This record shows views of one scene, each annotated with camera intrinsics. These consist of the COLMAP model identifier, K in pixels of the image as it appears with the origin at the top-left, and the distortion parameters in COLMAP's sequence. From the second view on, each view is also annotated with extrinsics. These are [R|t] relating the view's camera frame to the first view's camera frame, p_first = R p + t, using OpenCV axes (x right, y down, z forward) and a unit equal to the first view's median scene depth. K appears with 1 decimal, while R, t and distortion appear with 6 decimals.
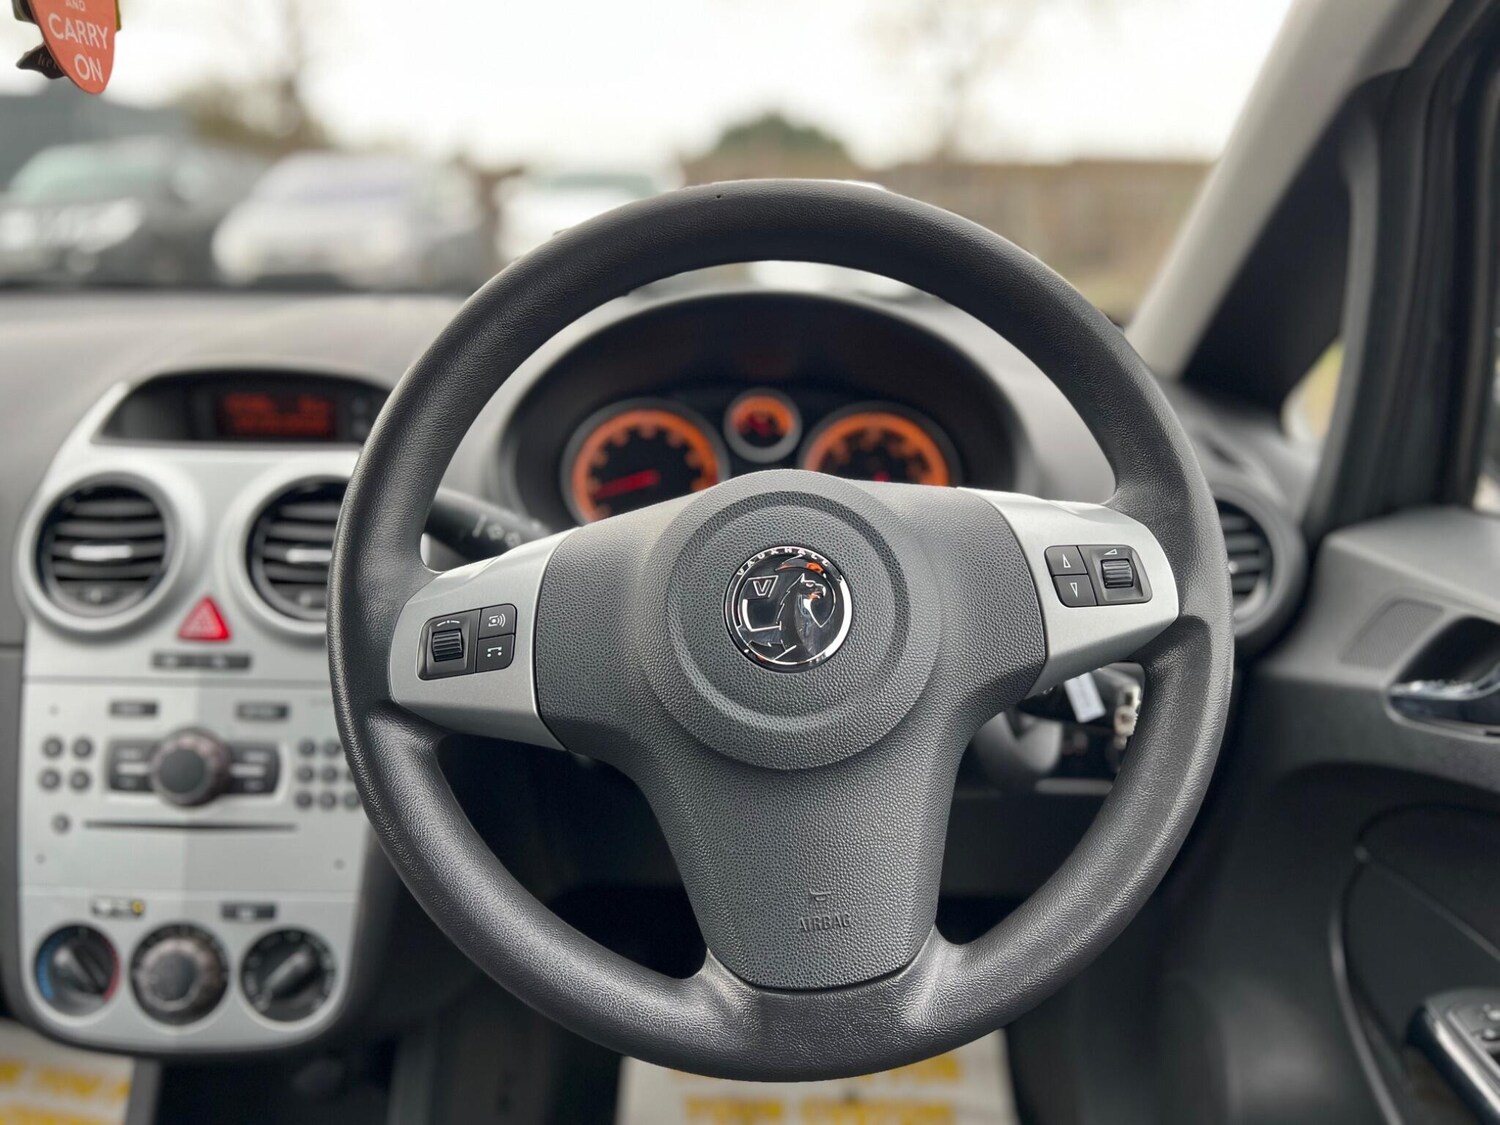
lens RADIAL K [[1129.5, 0, 748.3], [0, 1129.5, 548.4], [0, 0, 1]] dist [0.004170, -0.035674]
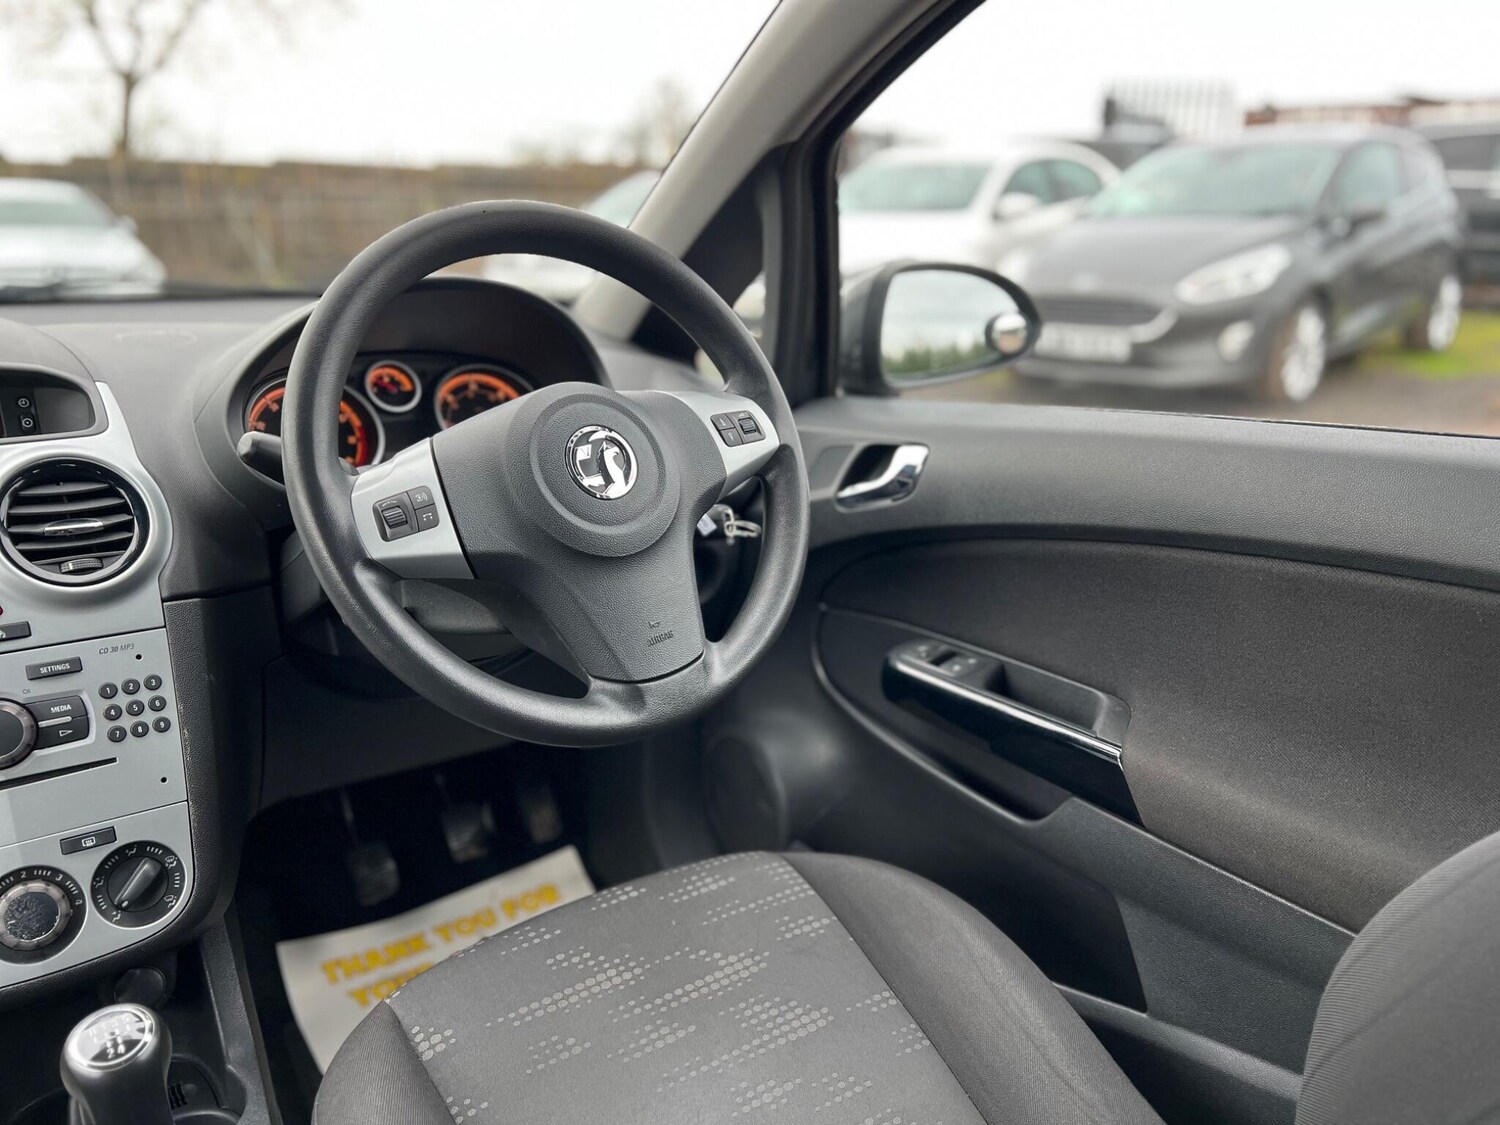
lens RADIAL K [[1129.5, 0, 750.4], [0, 1129.5, 571.6], [0, 0, 1]] dist [0.004170, -0.035674]
pose [[0.791846, -0.172419, 0.585876, -0.591801], [0.165645, 0.983994, 0.065703, 0.103386], [-0.587827, 0.045021, 0.807733, -0.343895]]
